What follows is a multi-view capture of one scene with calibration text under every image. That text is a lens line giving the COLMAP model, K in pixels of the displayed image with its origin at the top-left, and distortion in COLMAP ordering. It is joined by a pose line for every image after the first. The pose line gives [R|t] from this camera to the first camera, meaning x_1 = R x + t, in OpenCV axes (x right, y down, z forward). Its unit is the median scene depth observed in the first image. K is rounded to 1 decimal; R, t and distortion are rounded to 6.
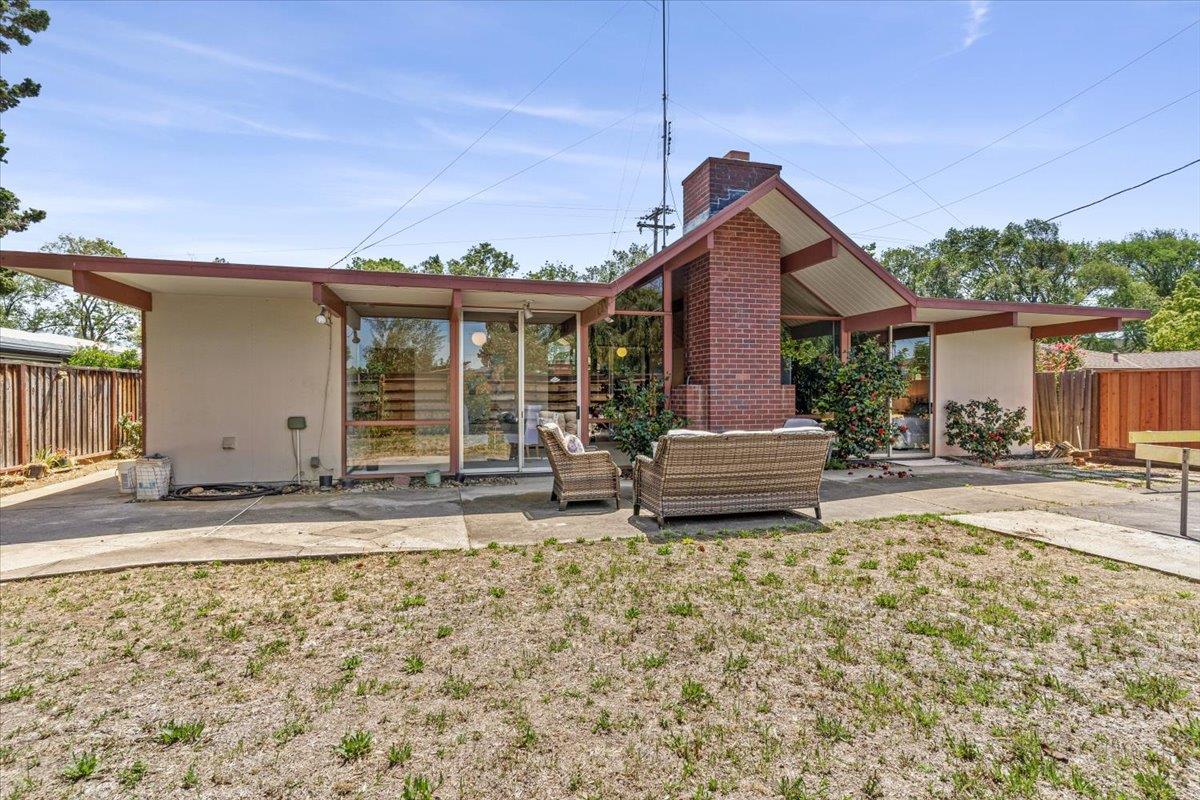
lens RADIAL K [[574.2, 0, 594.5], [0, 574.2, 387.2], [0, 0, 1]] dist [0.001637, 0.000443]
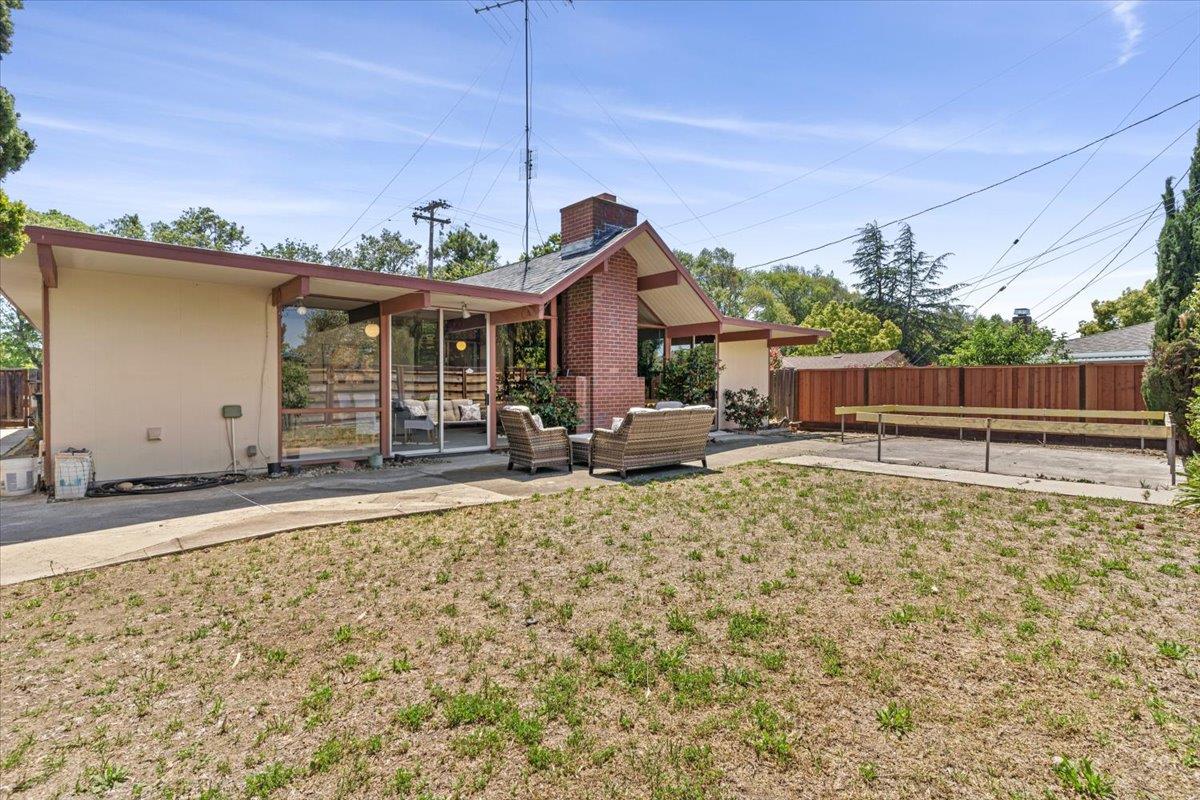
lens RADIAL K [[574.2, 0, 594.5], [0, 574.2, 387.2], [0, 0, 1]] dist [0.001637, 0.000443]
pose [[0.895678, 0.000560, 0.444704, -0.337083], [-0.006368, 0.999913, 0.011567, 0.004206], [-0.444658, -0.013192, 0.895603, -0.129216]]
